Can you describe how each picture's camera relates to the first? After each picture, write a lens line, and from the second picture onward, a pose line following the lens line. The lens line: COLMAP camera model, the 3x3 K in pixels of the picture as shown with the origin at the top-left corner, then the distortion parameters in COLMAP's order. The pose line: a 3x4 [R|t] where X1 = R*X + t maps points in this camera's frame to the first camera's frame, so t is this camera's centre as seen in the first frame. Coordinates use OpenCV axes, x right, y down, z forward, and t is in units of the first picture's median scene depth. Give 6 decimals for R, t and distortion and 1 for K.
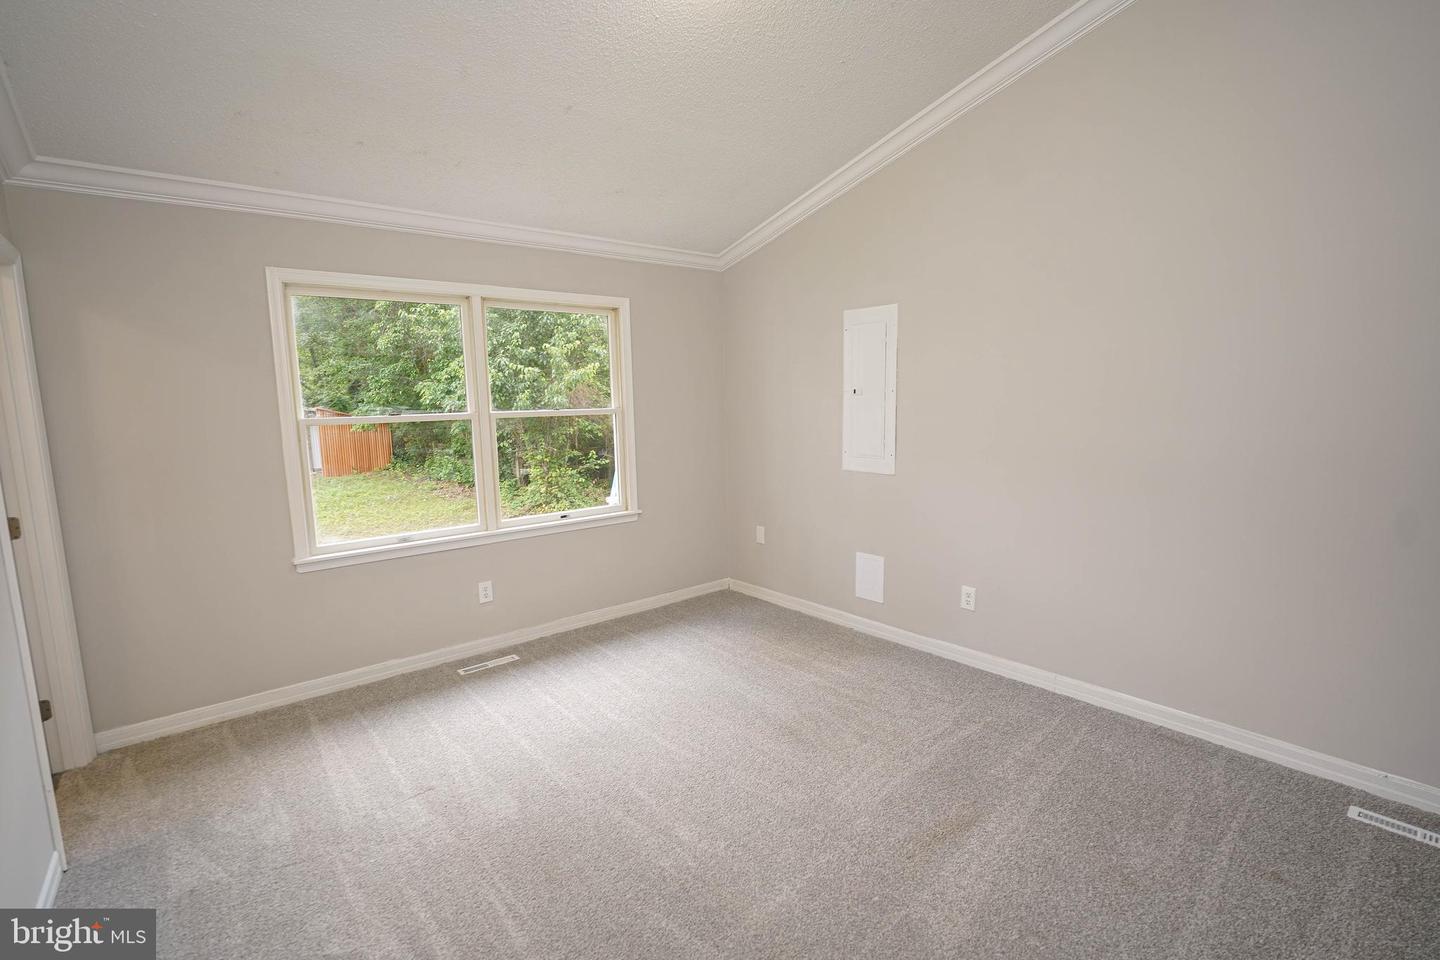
lens RADIAL K [[643.3, 0, 720.0], [0, 643.3, 480.0], [0, 0, 1]] dist [-0.024965, 0.000100]
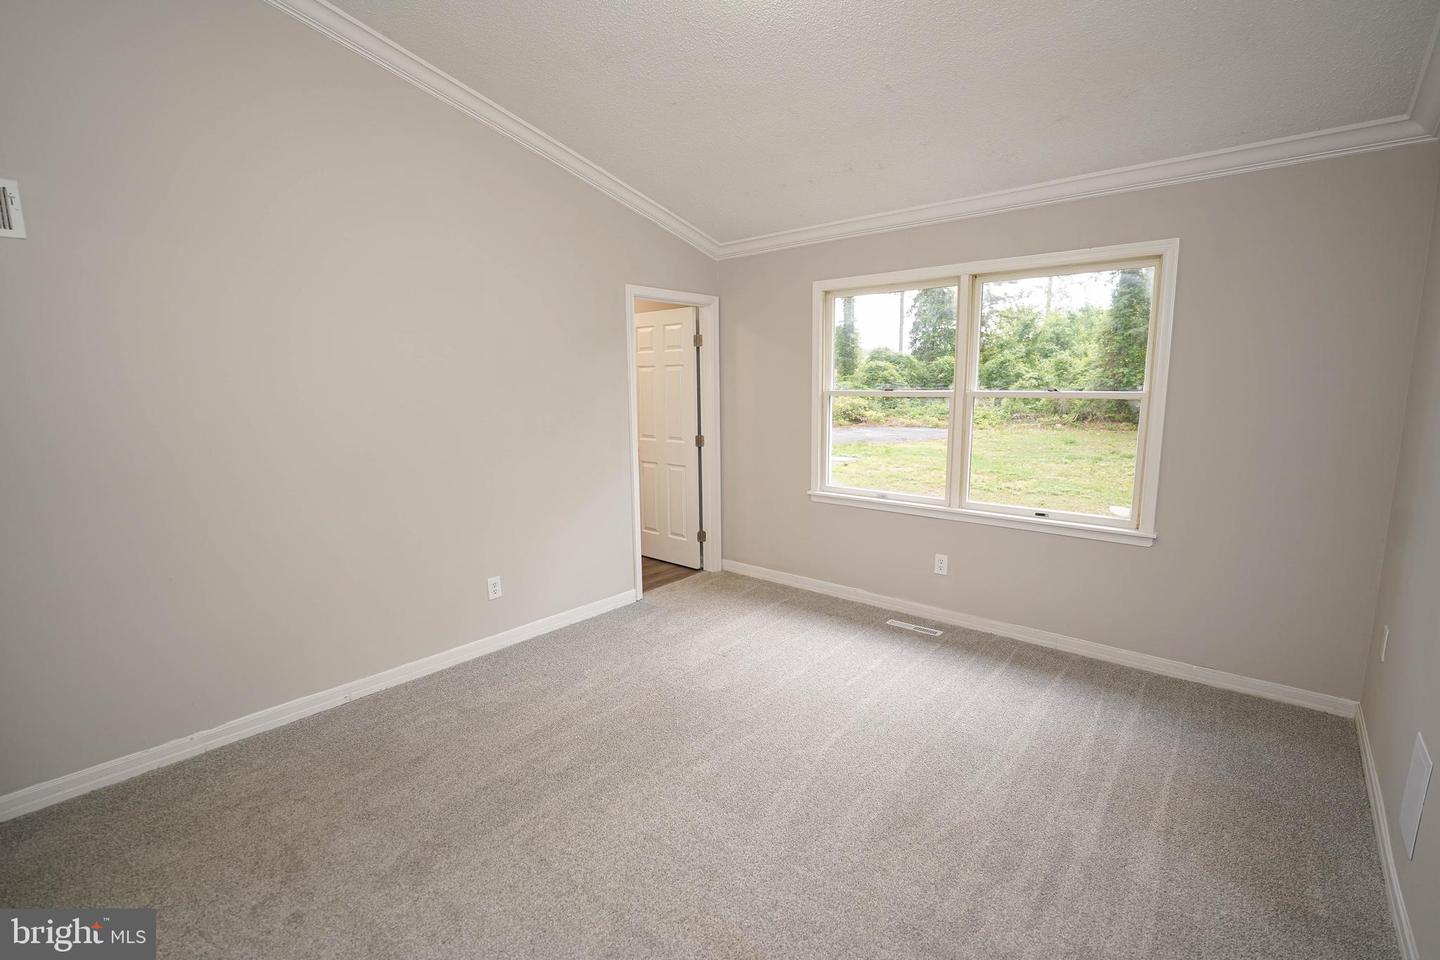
lens RADIAL K [[643.3, 0, 720.0], [0, 643.3, 480.0], [0, 0, 1]] dist [-0.024965, 0.000100]
pose [[0.166657, 0.167000, -0.971770, 0.585632], [-0.120705, 0.981596, 0.147987, -0.072639], [0.978599, 0.092635, 0.183747, 0.466773]]
